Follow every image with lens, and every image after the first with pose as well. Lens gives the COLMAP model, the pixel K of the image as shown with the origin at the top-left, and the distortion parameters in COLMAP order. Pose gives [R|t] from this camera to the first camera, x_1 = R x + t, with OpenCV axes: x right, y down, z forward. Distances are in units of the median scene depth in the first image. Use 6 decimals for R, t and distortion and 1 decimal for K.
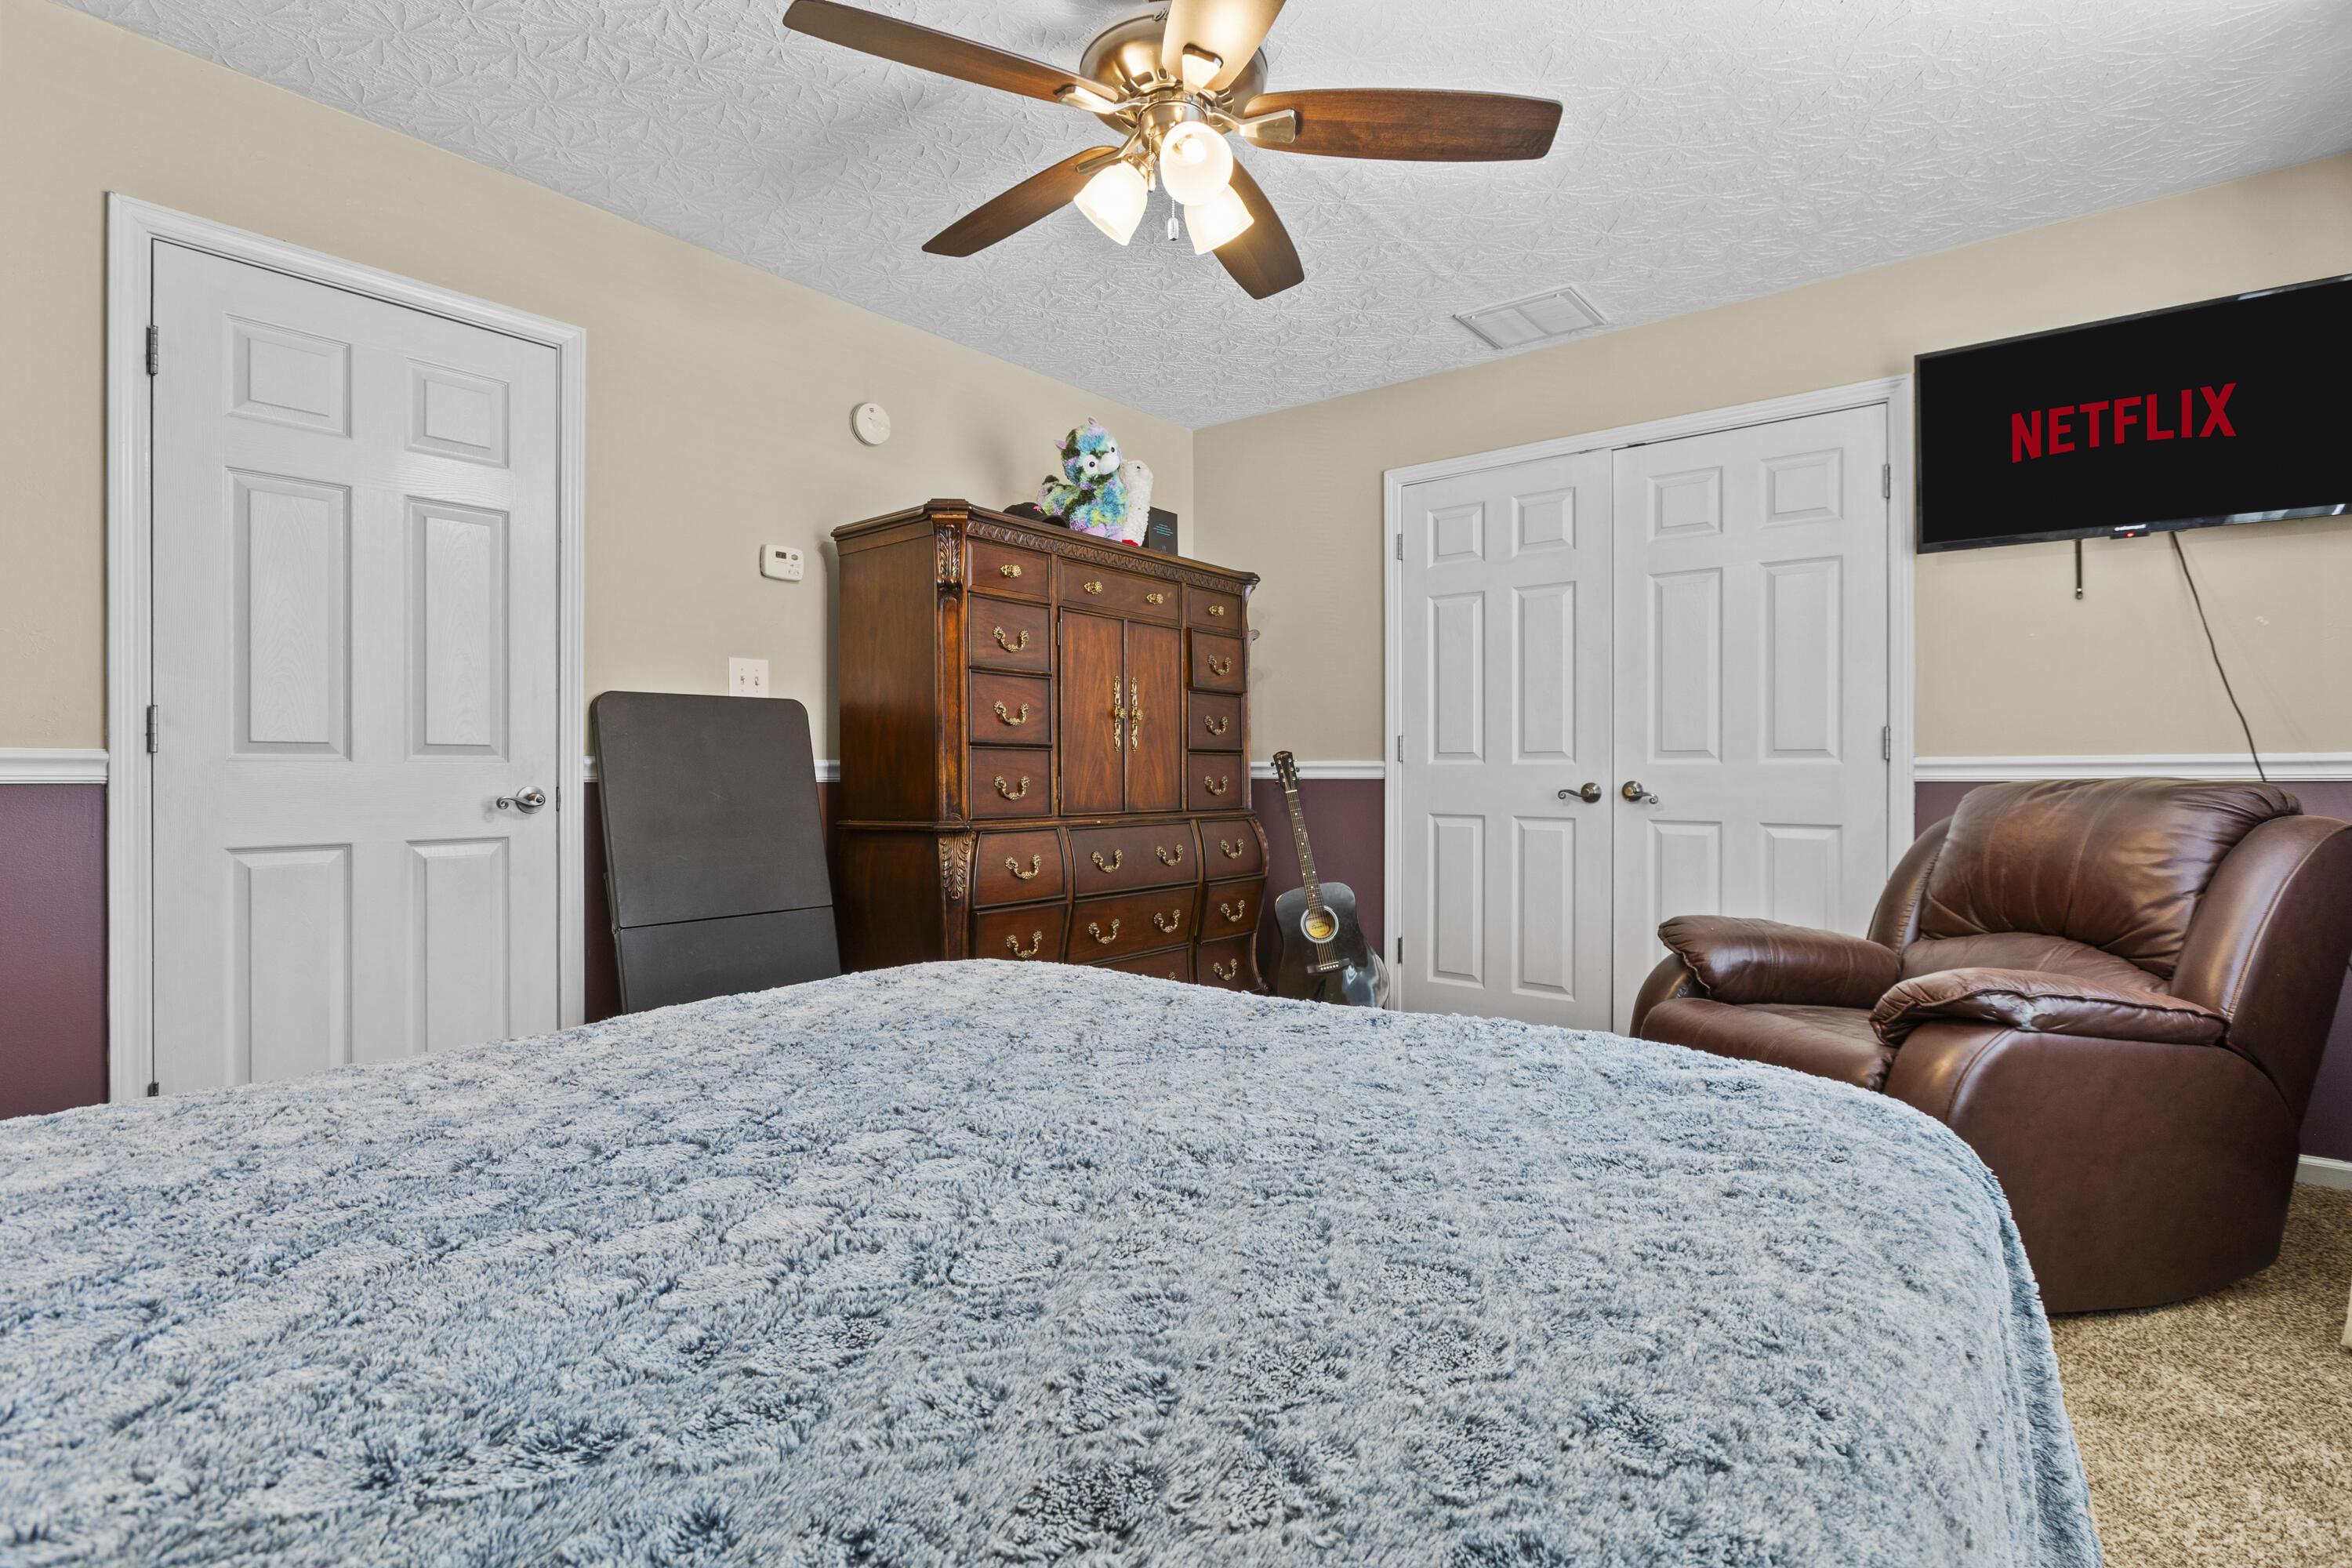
lens RADIAL K [[1129.6, 0, 1179.9], [0, 1129.6, 778.1], [0, 0, 1]] dist [-0.003252, -0.000507]
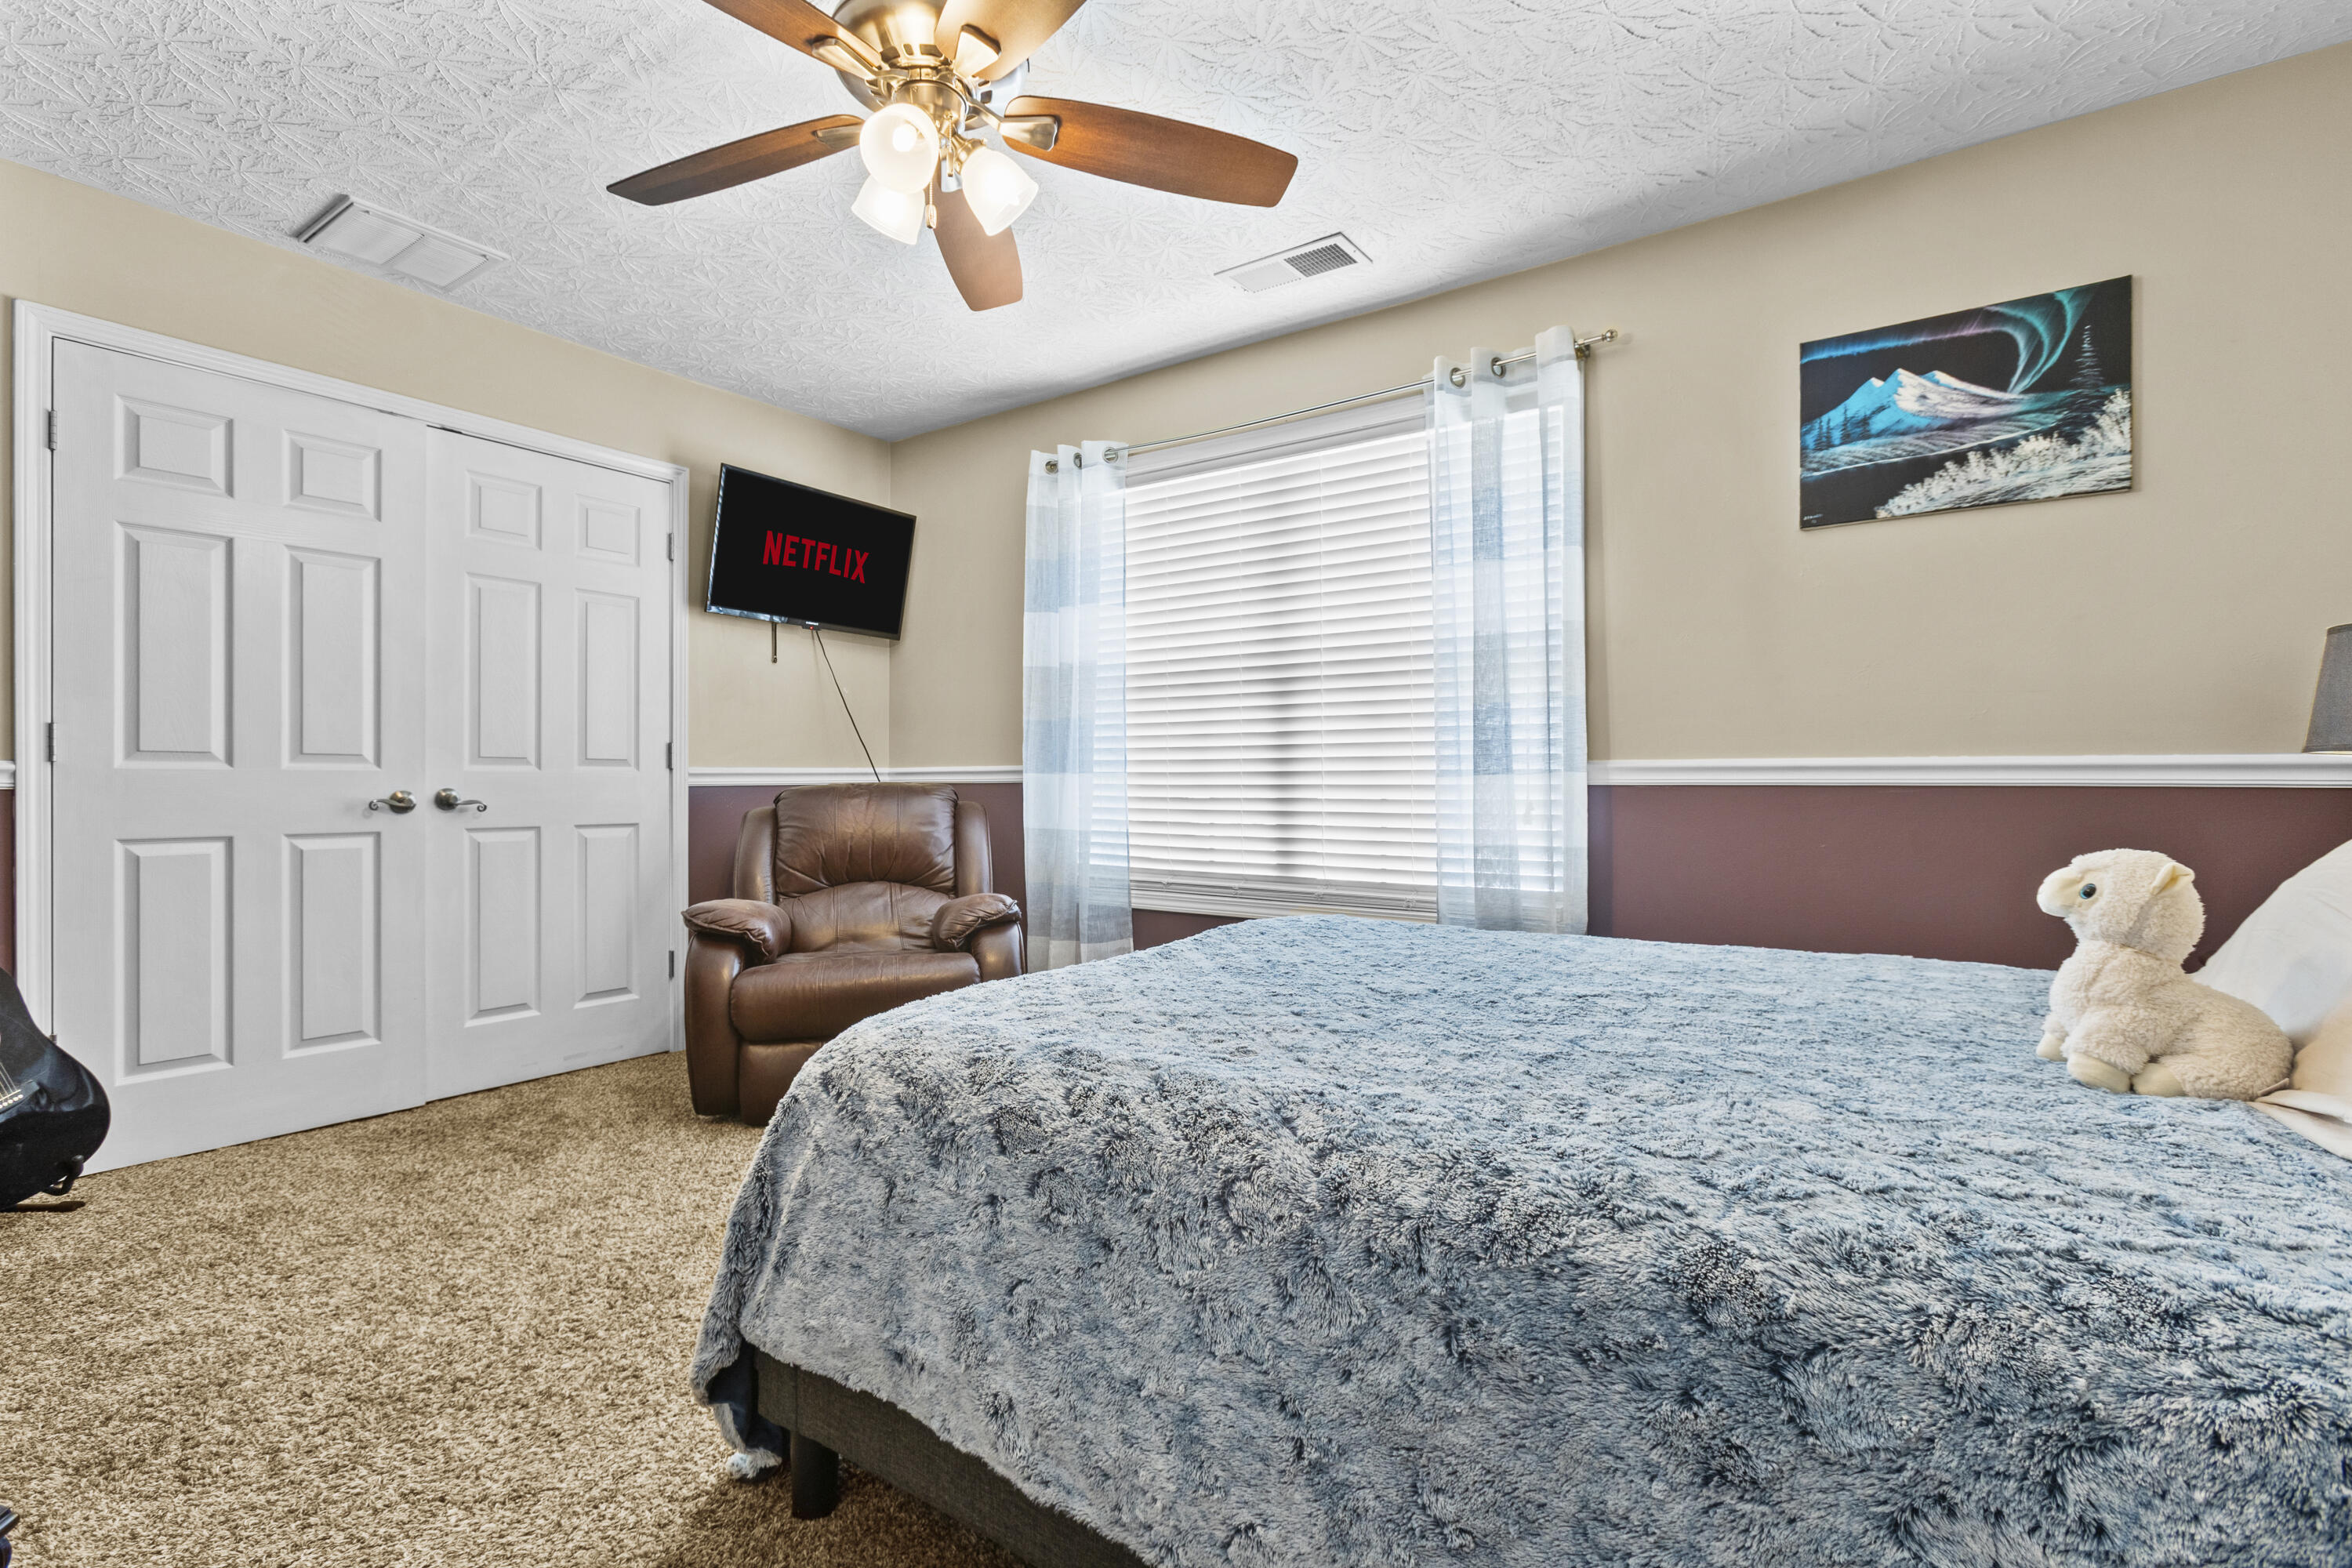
lens RADIAL K [[1068.1, 0, 1185.4], [0, 1068.1, 779.9], [0, 0, 1]] dist [0.005195, 0.002034]
pose [[-0.076078, -0.003794, 0.997095, -0.551178], [0.003009, 0.999987, 0.004035, -0.006693], [-0.997097, 0.003307, -0.076066, 0.476965]]
